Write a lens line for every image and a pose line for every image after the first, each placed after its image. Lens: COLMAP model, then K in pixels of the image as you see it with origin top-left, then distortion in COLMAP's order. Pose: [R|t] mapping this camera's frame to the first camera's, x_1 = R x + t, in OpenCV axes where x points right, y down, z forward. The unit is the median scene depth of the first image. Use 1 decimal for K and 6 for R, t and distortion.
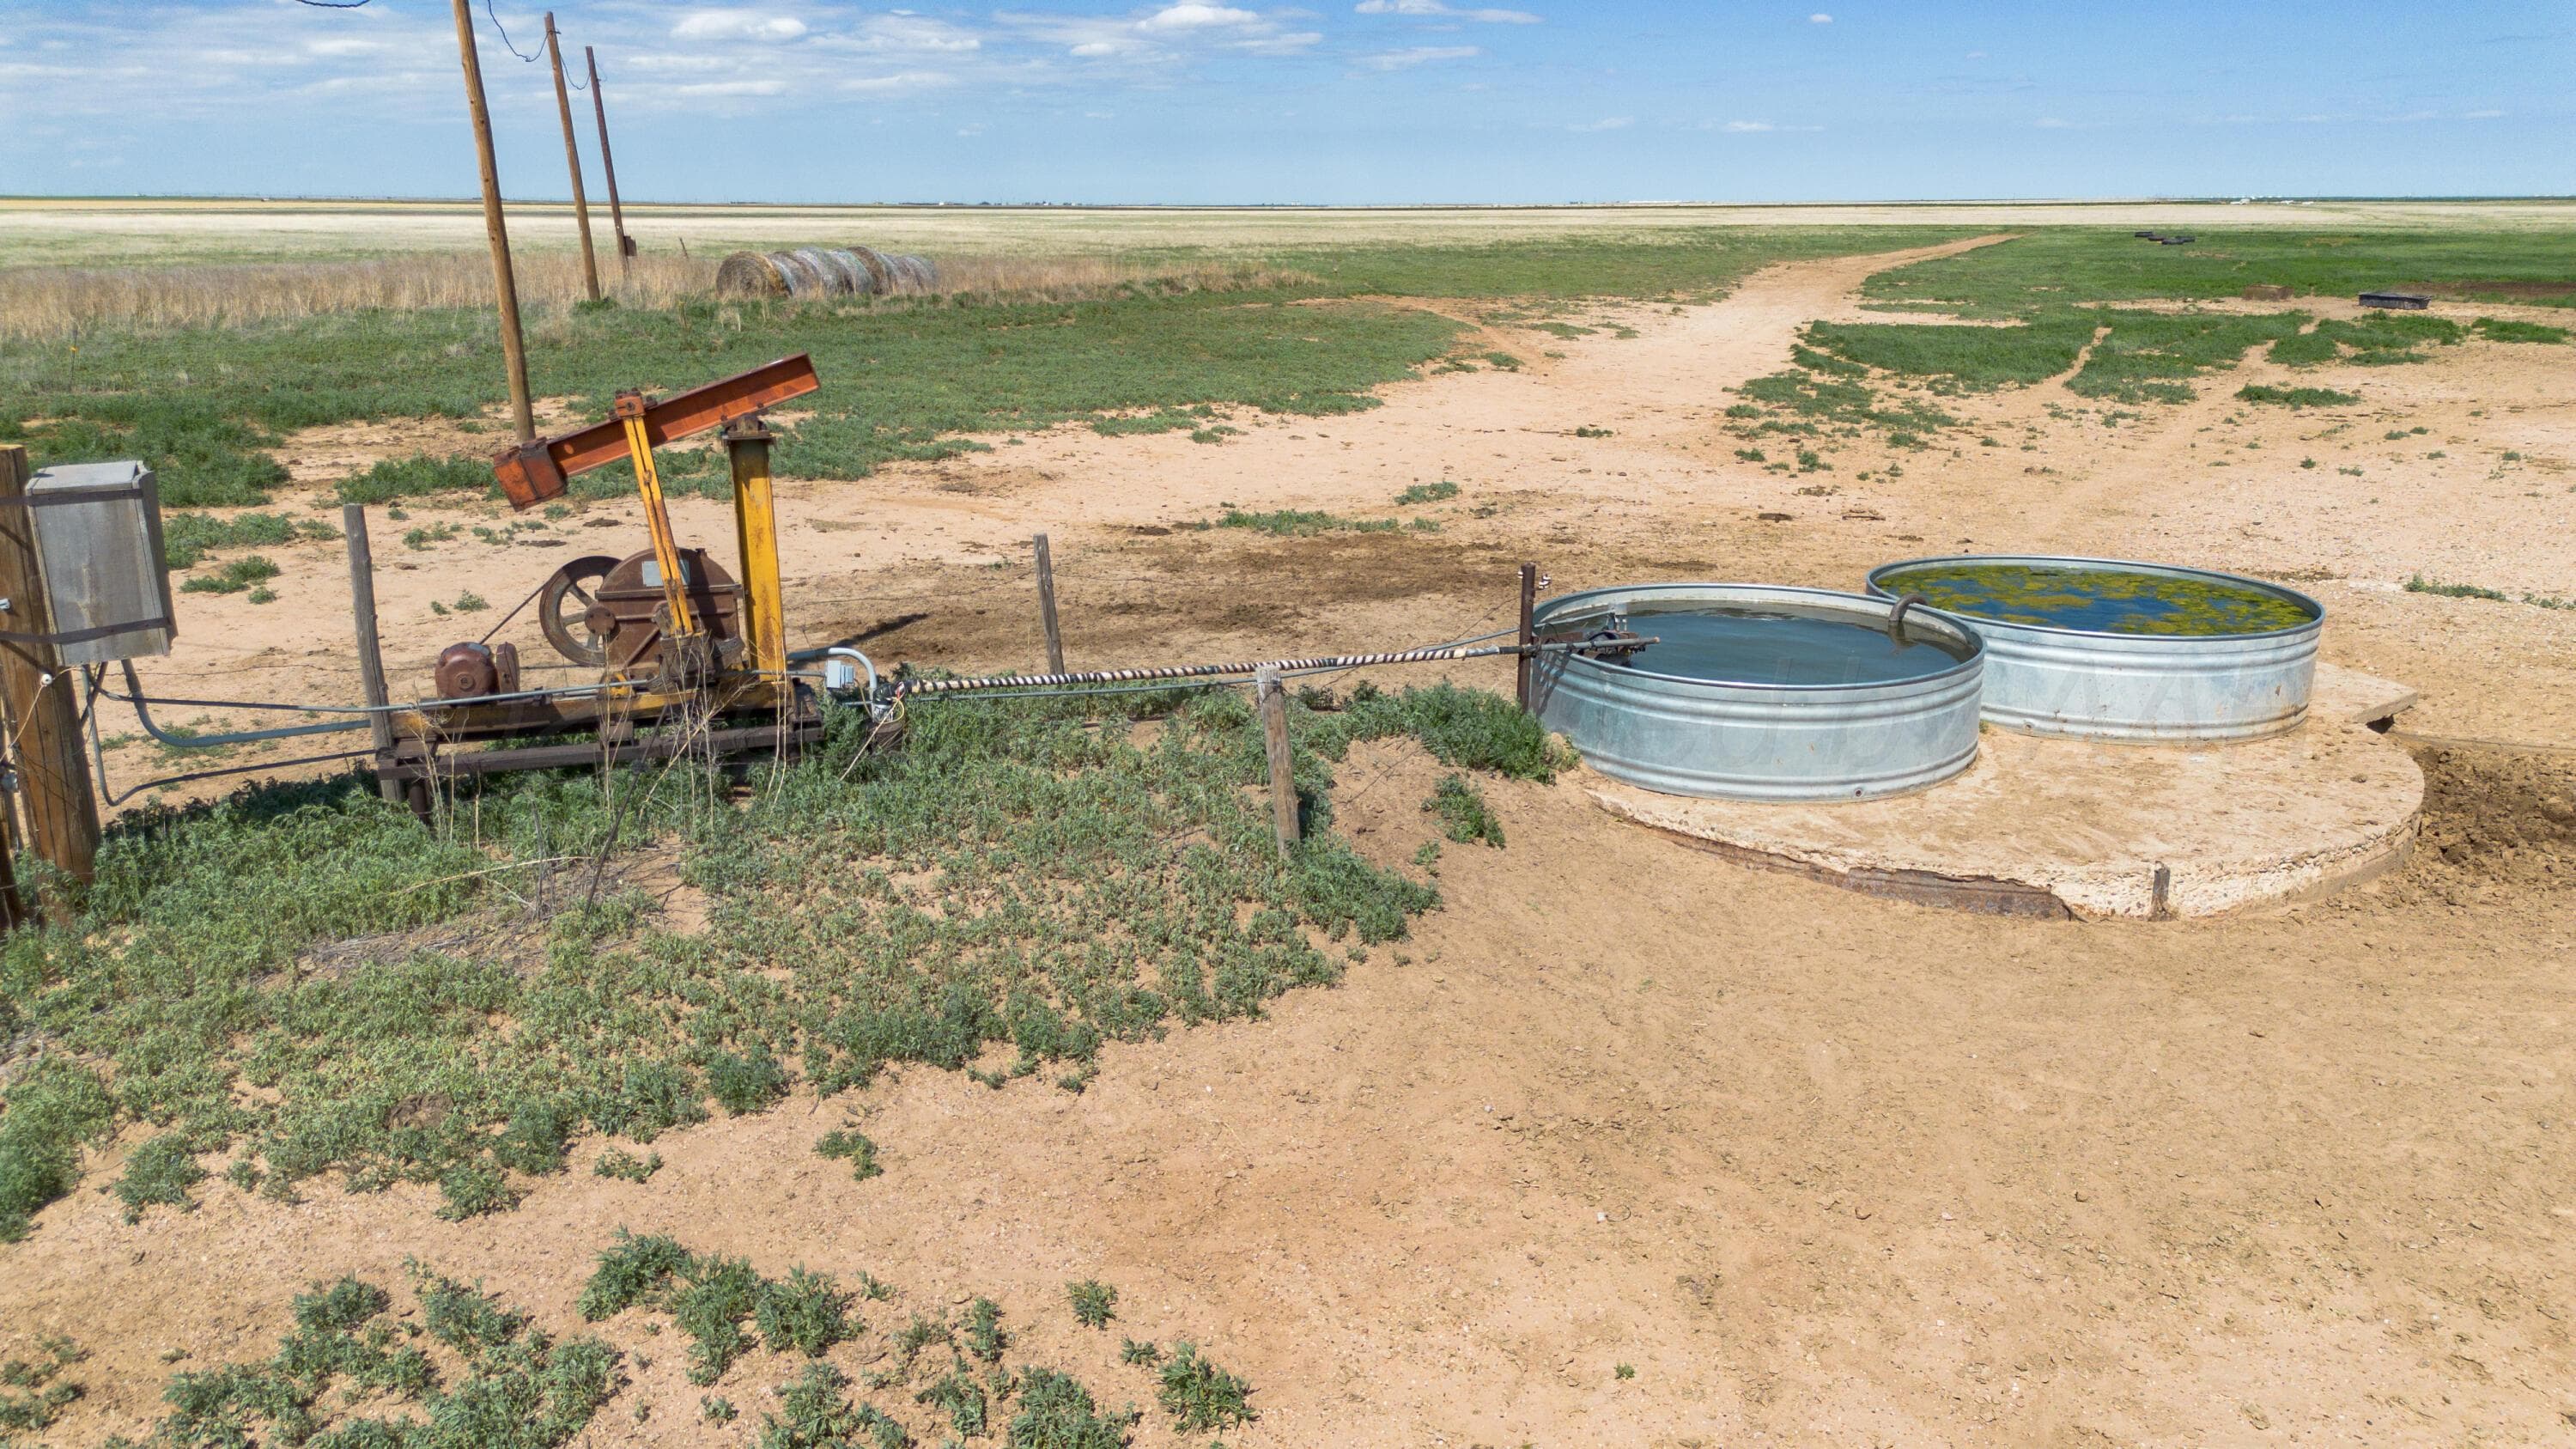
lens RADIAL K [[1808.6, 0, 1282.7], [0, 1808.6, 738.9], [0, 0, 1]] dist [0.072903, -0.082418]
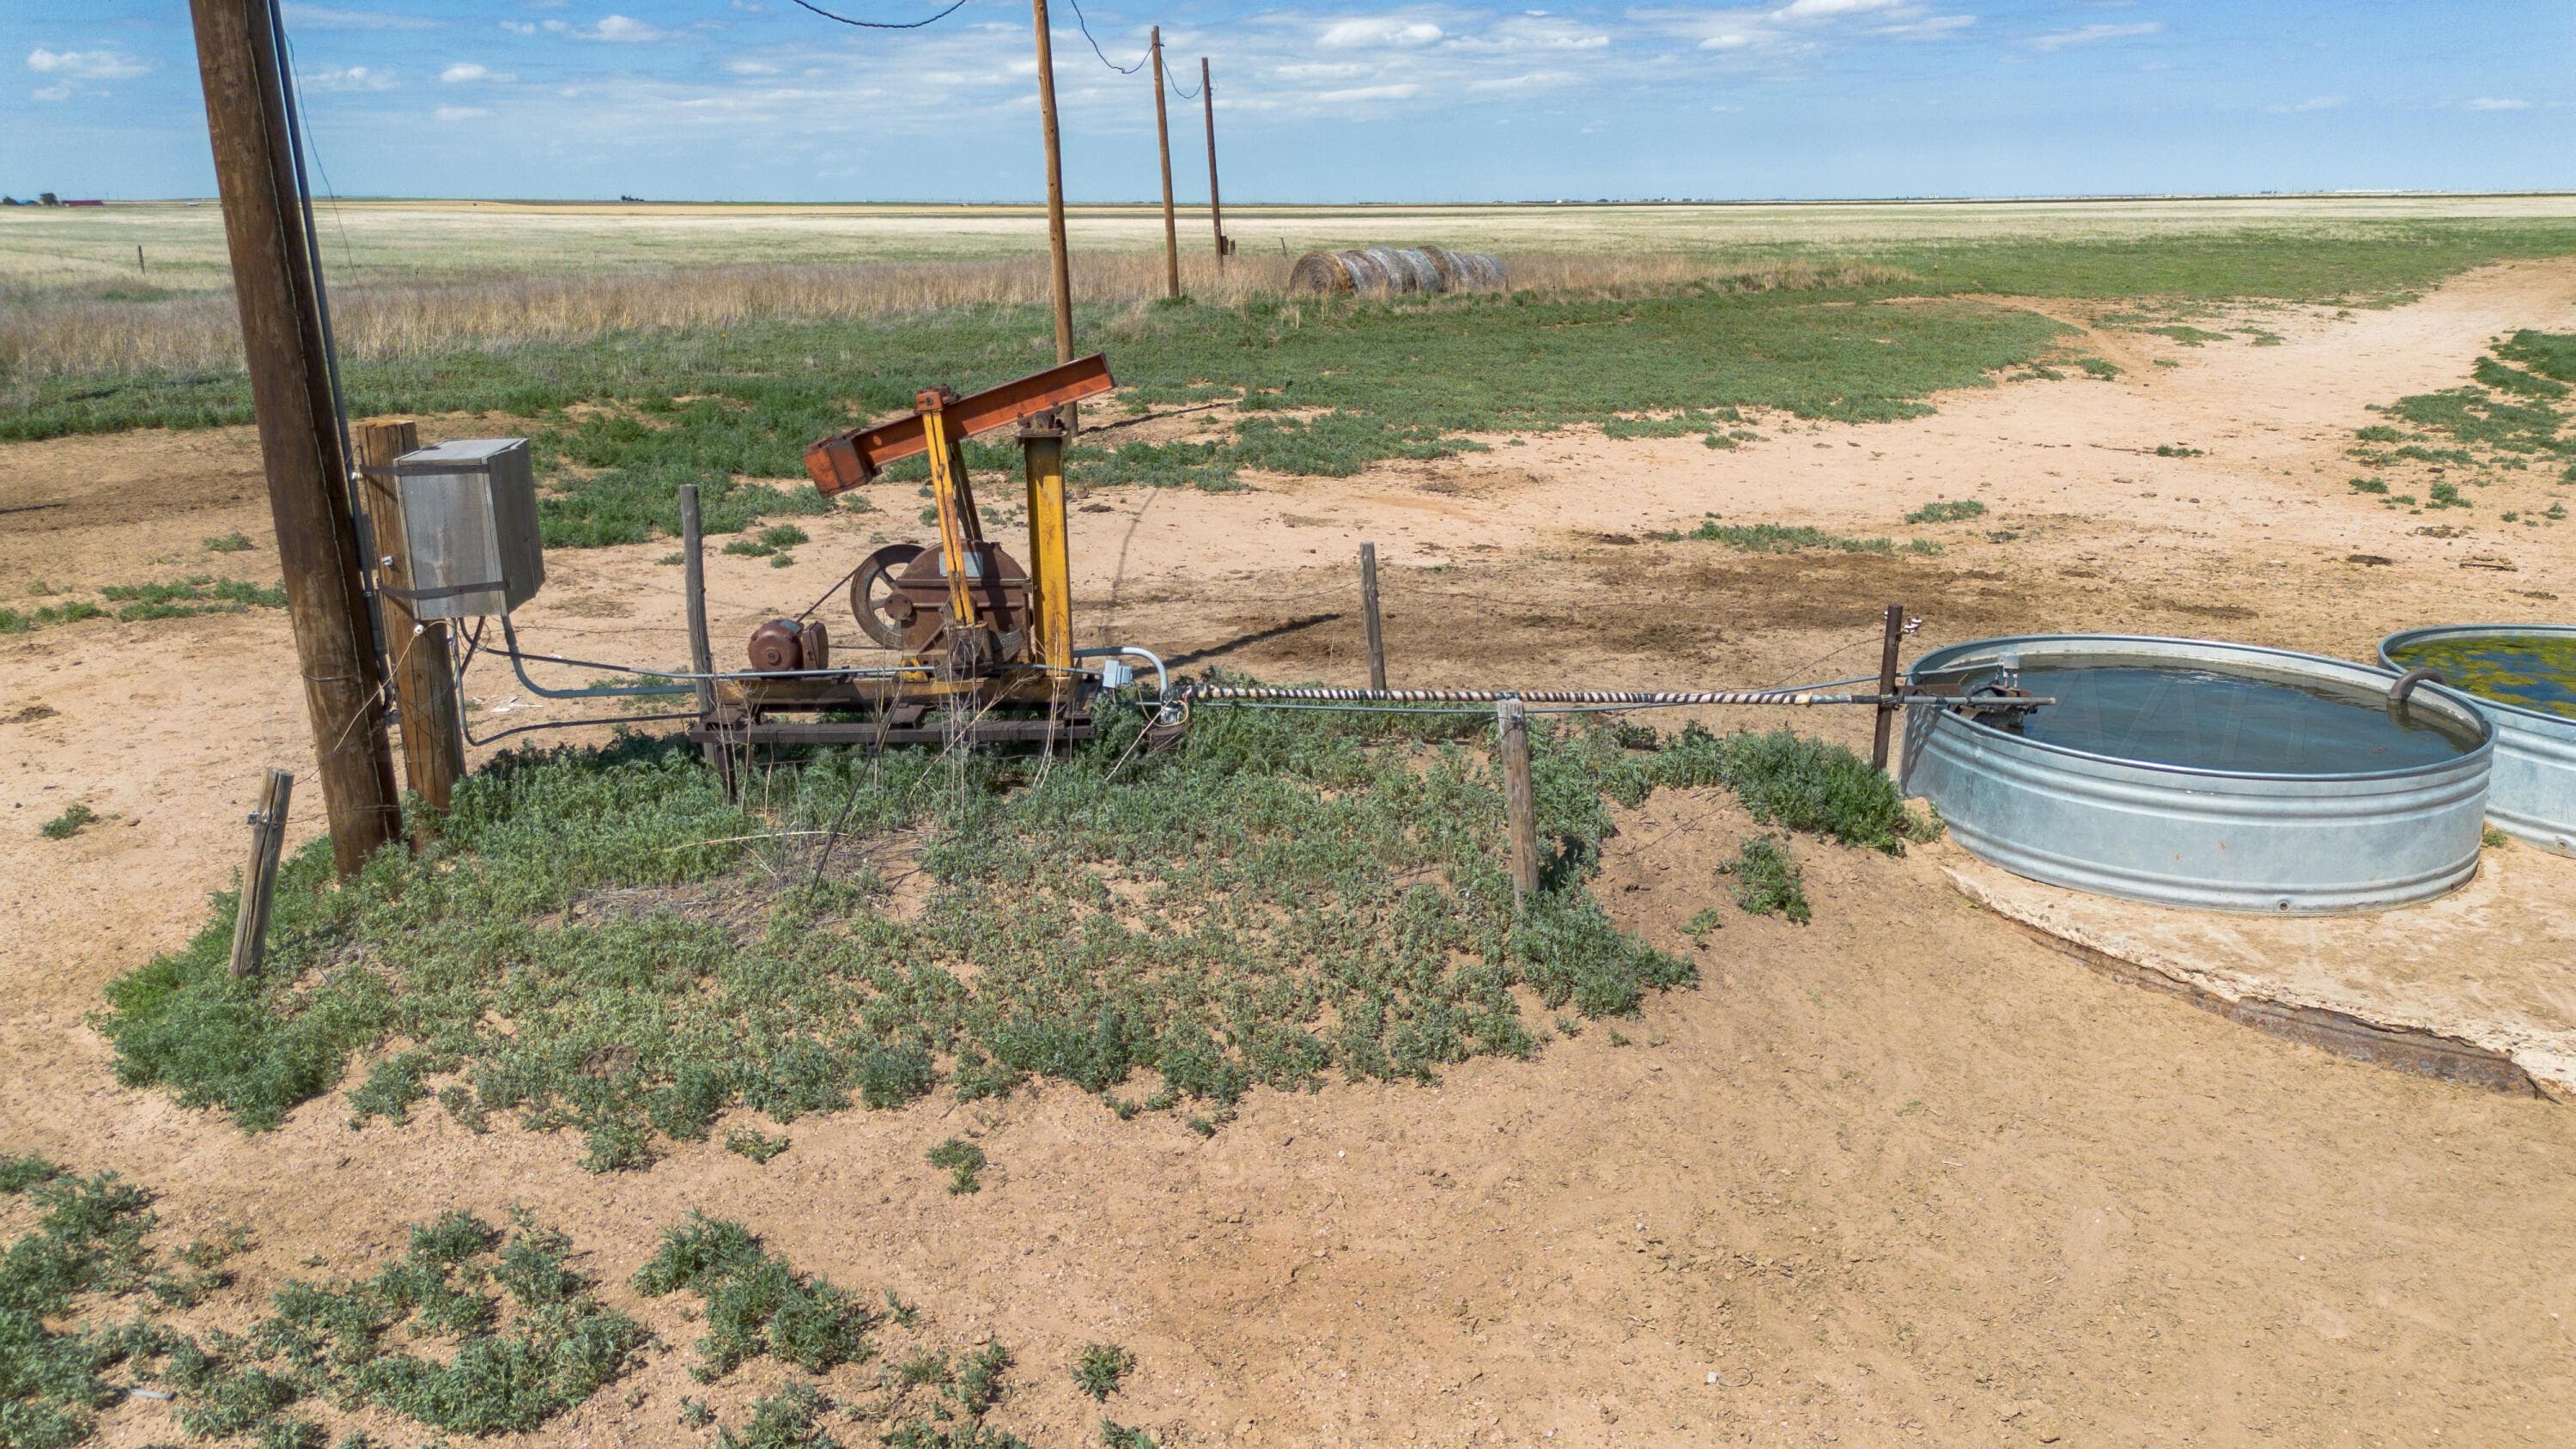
lens RADIAL K [[1808.6, 0, 1282.7], [0, 1808.6, 738.9], [0, 0, 1]] dist [0.072903, -0.082418]
pose [[0.949418, 0.084130, -0.302536, 0.139262], [-0.083777, 0.996384, 0.014170, -0.020751], [0.302635, 0.011892, 0.953032, 0.074626]]
